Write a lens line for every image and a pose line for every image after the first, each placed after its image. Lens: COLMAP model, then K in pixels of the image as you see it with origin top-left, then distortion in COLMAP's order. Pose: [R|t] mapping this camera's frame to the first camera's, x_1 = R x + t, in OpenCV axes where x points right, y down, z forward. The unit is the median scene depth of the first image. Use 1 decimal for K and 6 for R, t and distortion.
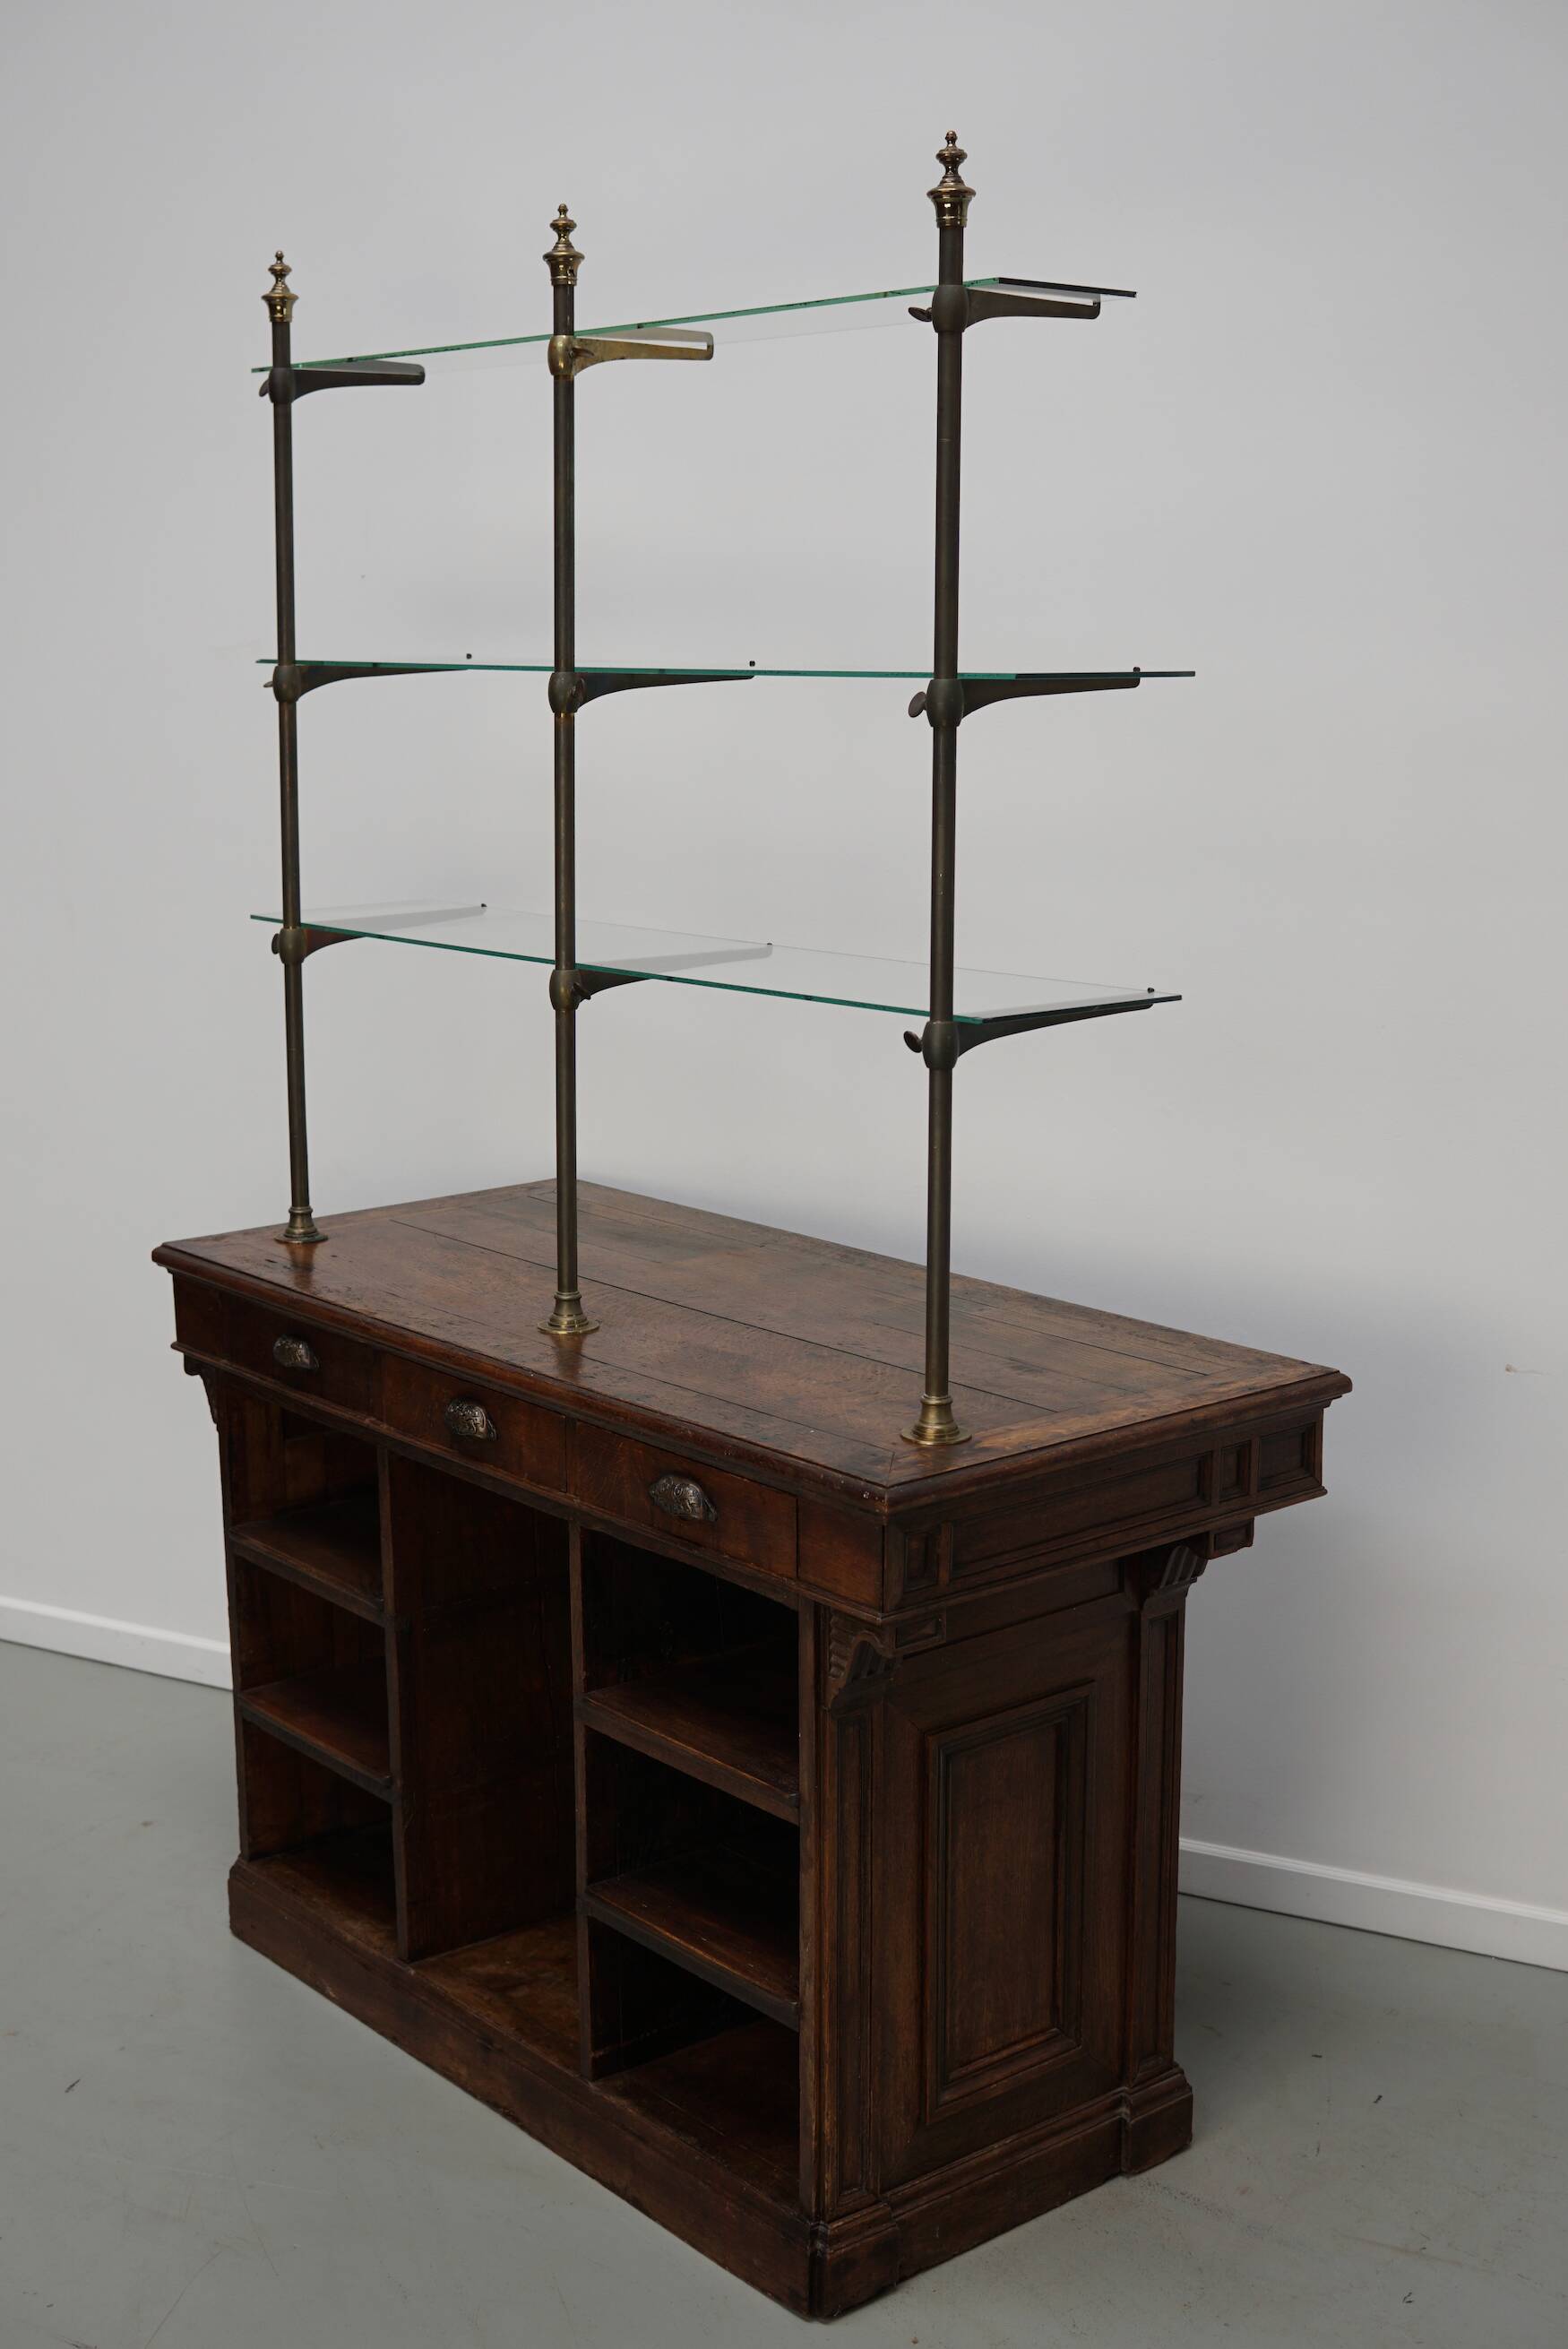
lens RADIAL K [[3033.5, 0, 784.0], [0, 3033.5, 1174.5], [0, 0, 1]] dist [-0.163460, 0.351912]
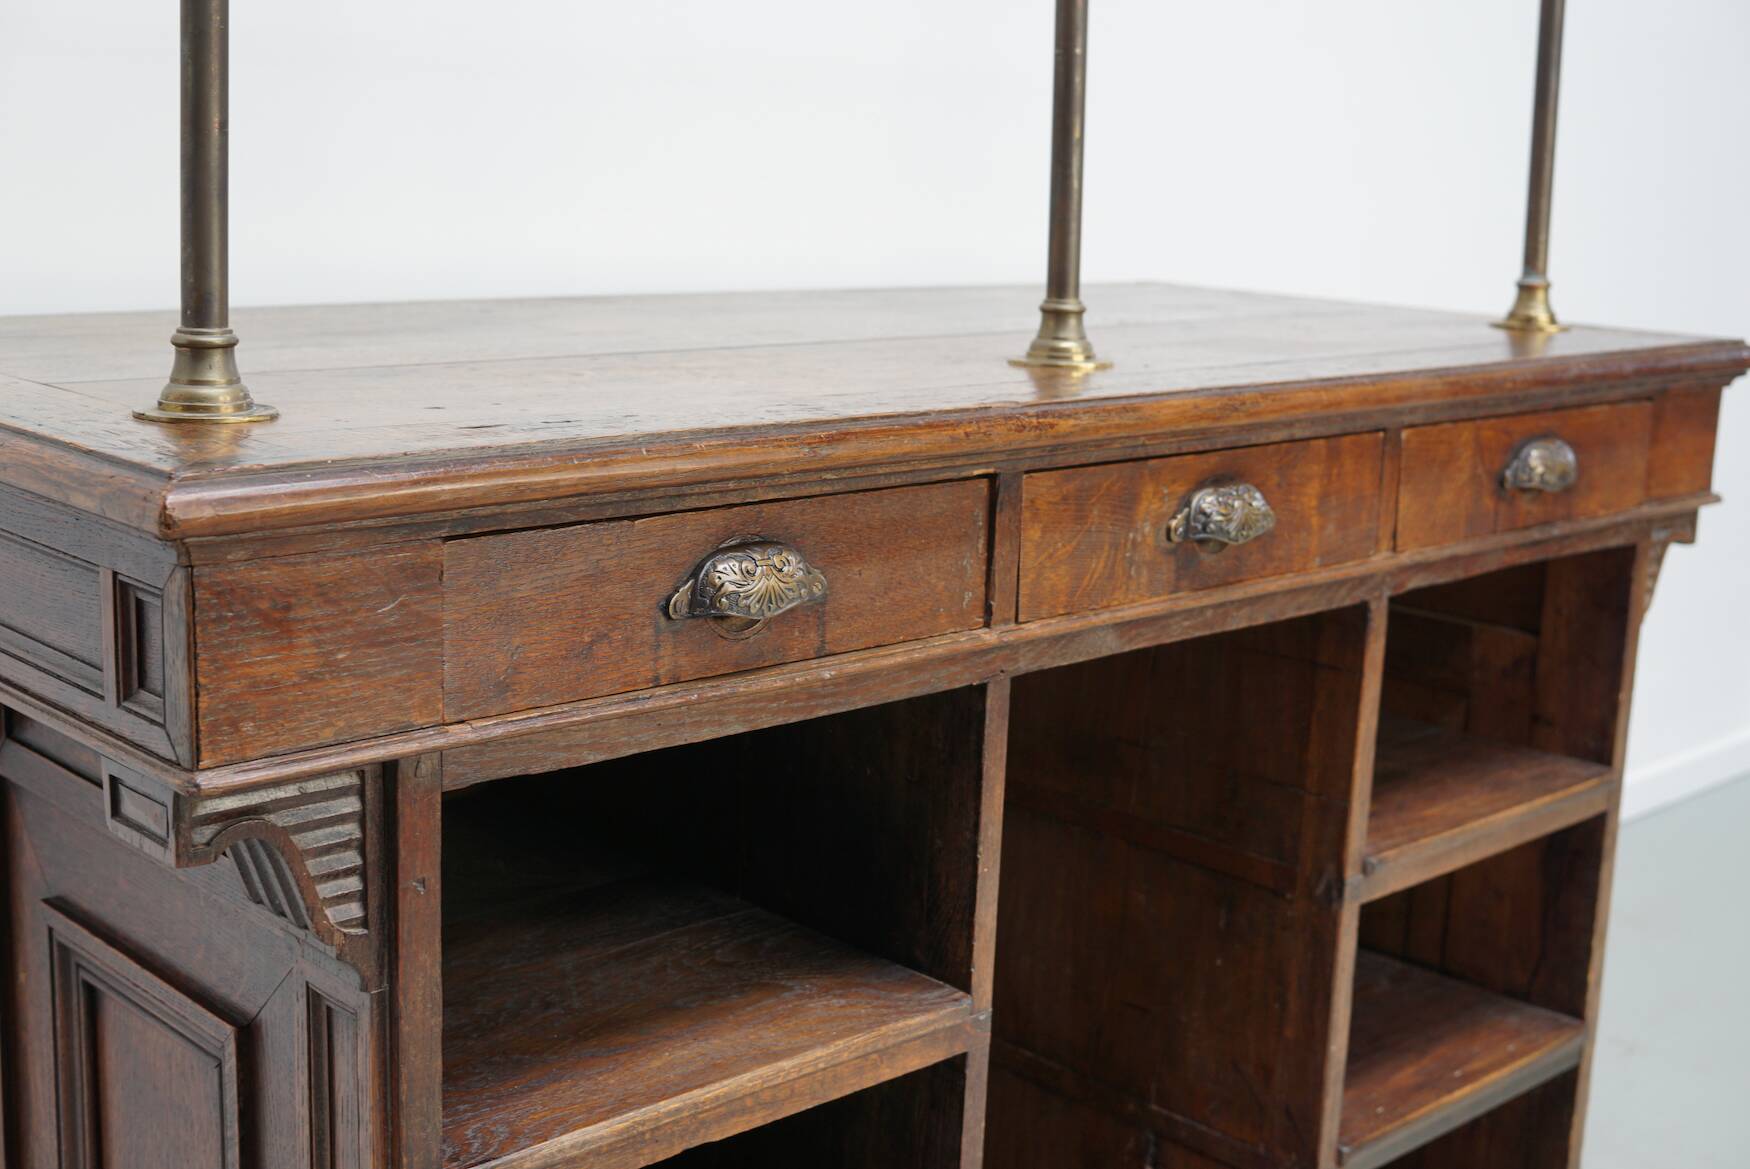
lens RADIAL K [[2260.2, 0, 875.0], [0, 2260.2, 584.5], [0, 0, 1]] dist [-0.163460, 0.351912]
pose [[-0.079875, -0.193178, 0.977907, -0.520813], [0.157011, 0.966357, 0.203721, -0.002532], [-0.984361, 0.169815, -0.046857, 1.106467]]
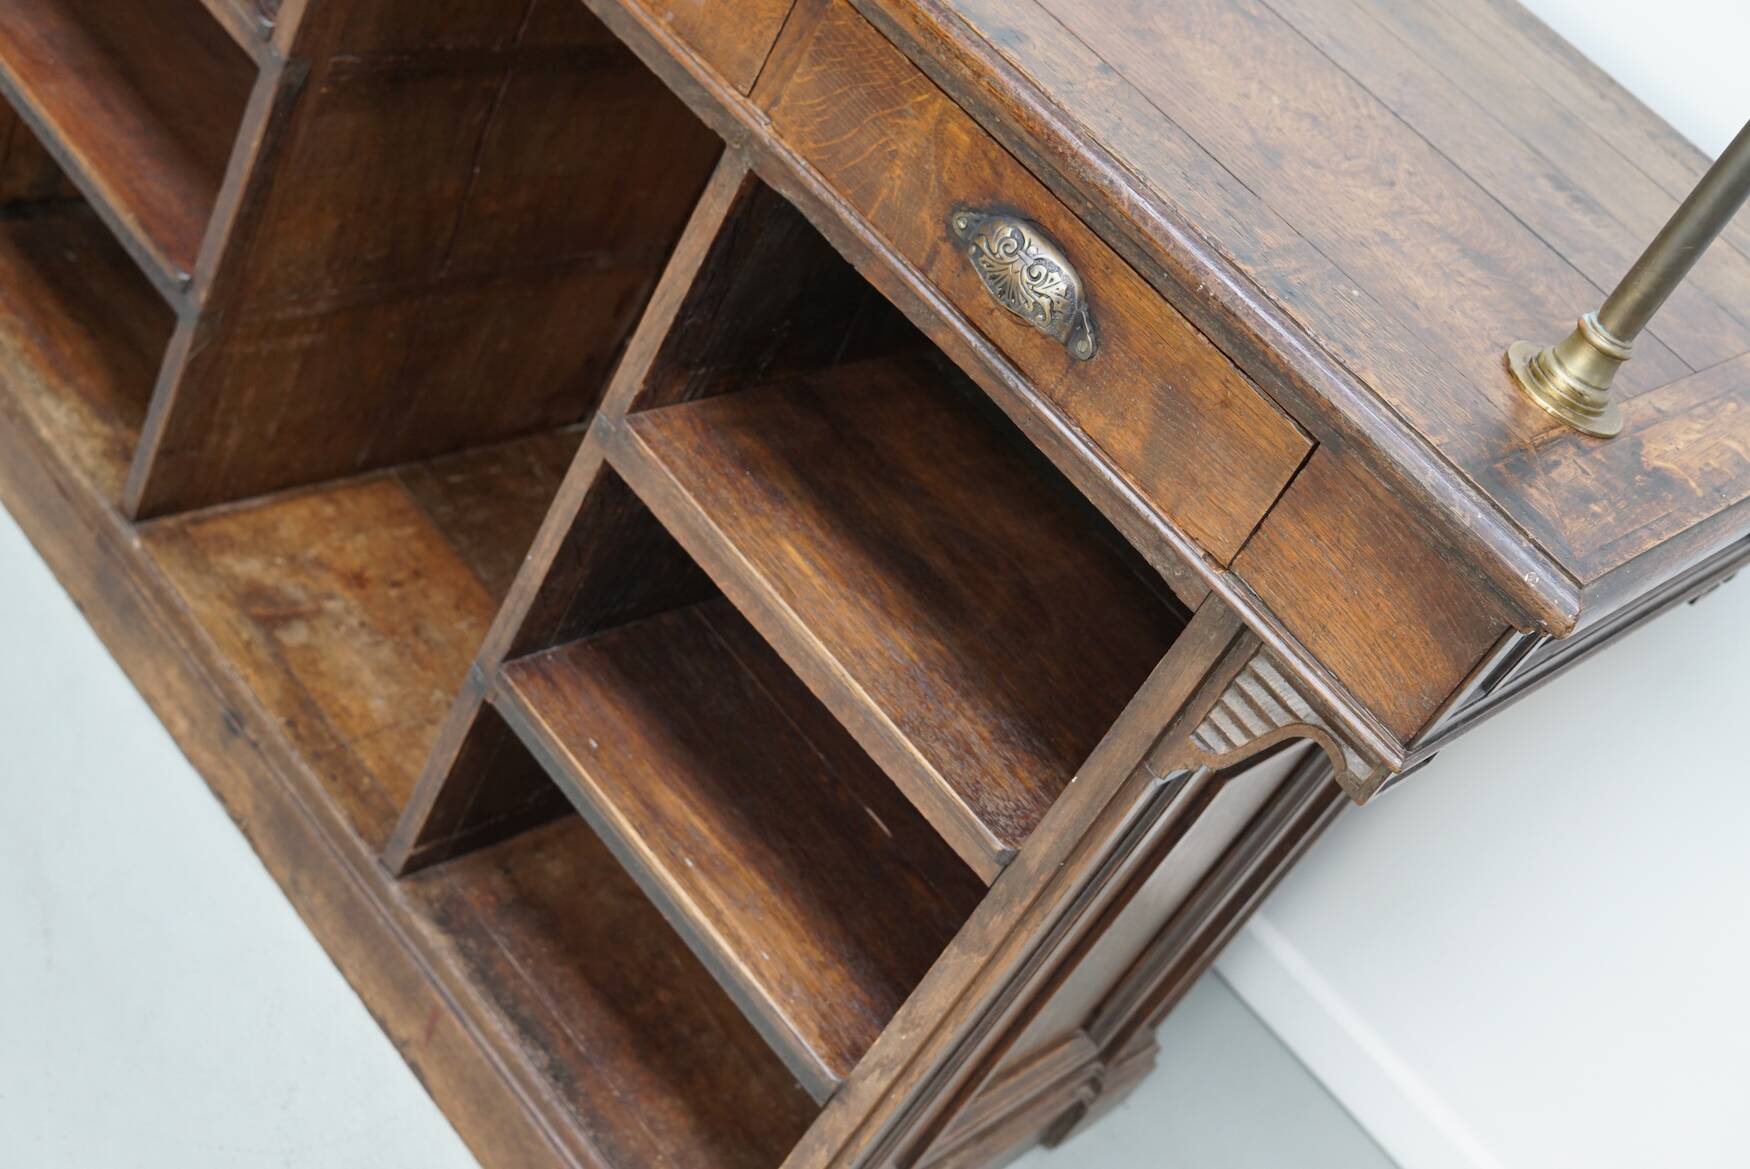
lens RADIAL K [[2260.2, 0, 875.0], [0, 2260.2, 584.5], [0, 0, 1]] dist [-0.163460, 0.351912]
pose [[0.896815, 0.275338, 0.346282, -0.160236], [-0.411185, 0.807581, 0.422775, -0.000013], [-0.163245, -0.521538, 0.837466, 0.615995]]
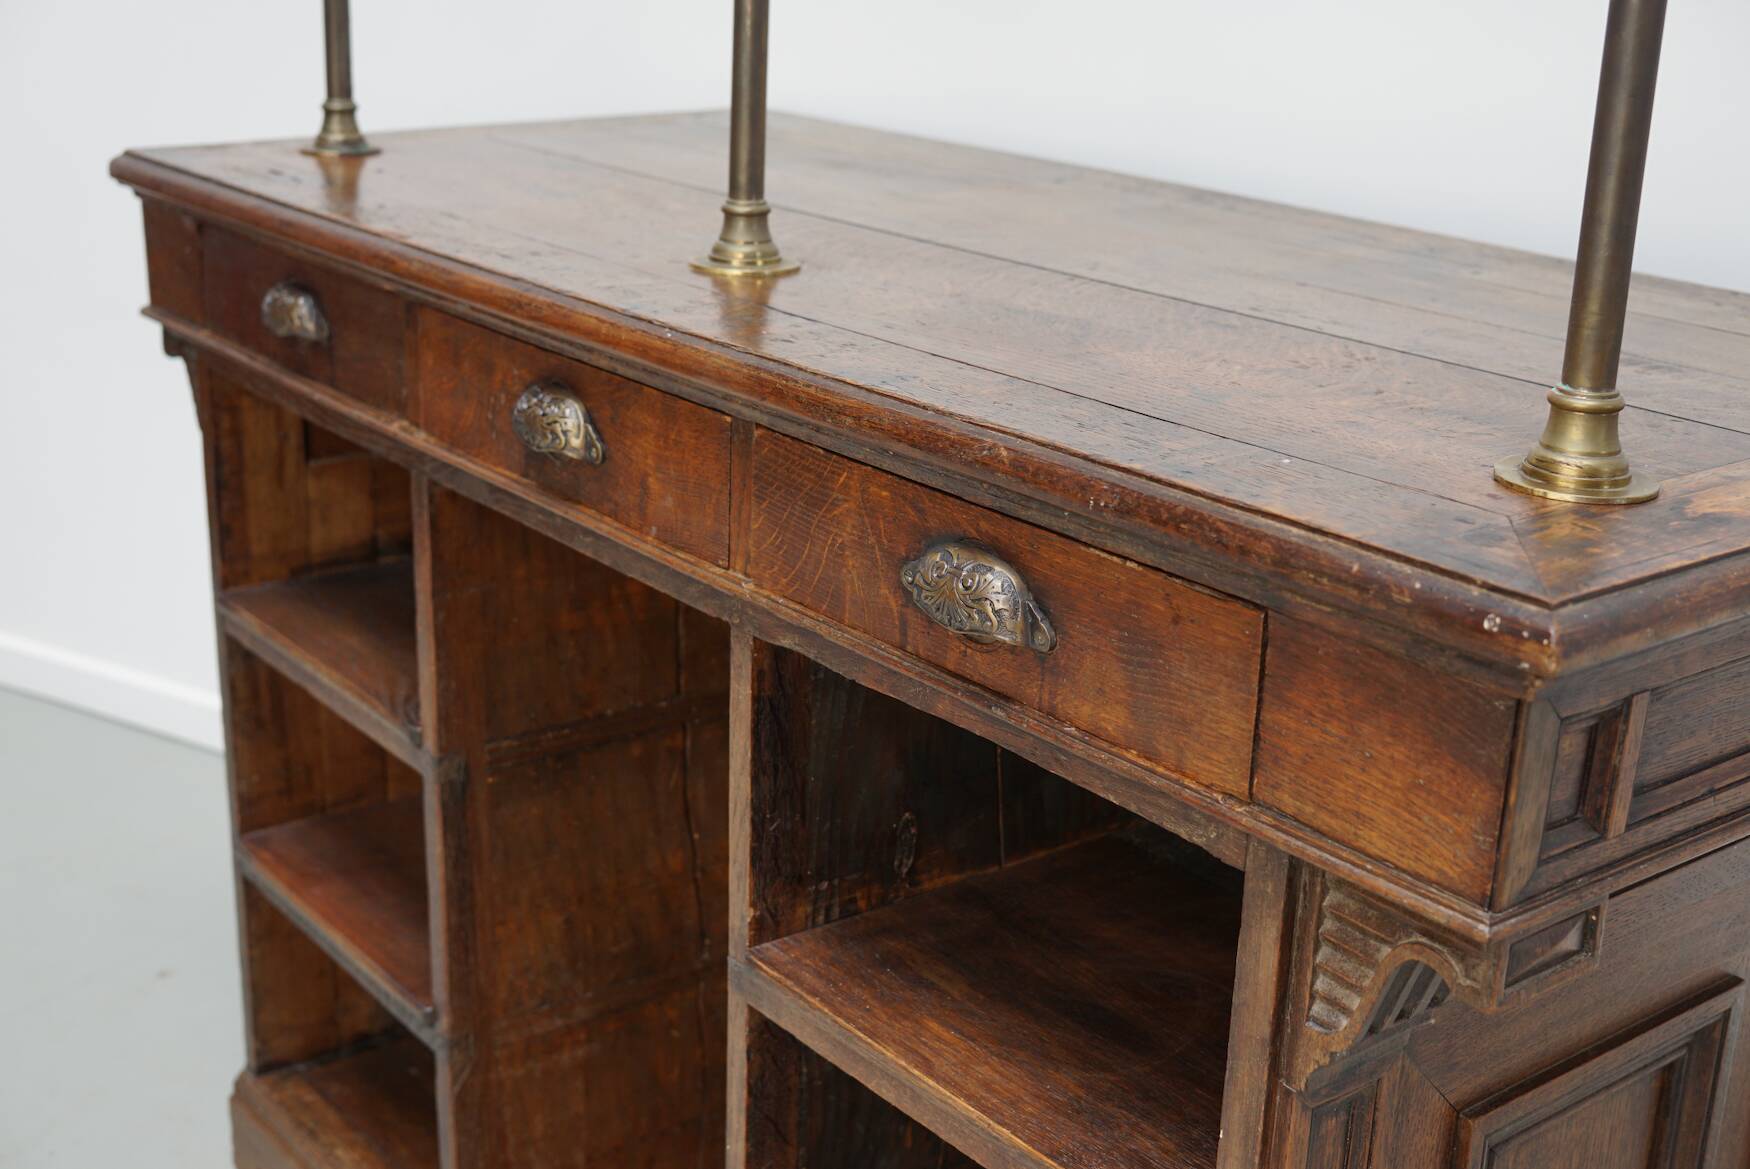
lens RADIAL K [[2260.2, 0, 875.0], [0, 2260.2, 584.5], [0, 0, 1]] dist [-0.163460, 0.351912]
pose [[0.998983, 0.042581, -0.014848, -0.040656], [-0.040446, 0.991637, 0.122560, 0.058941], [0.019943, -0.121835, 0.992350, 0.610573]]
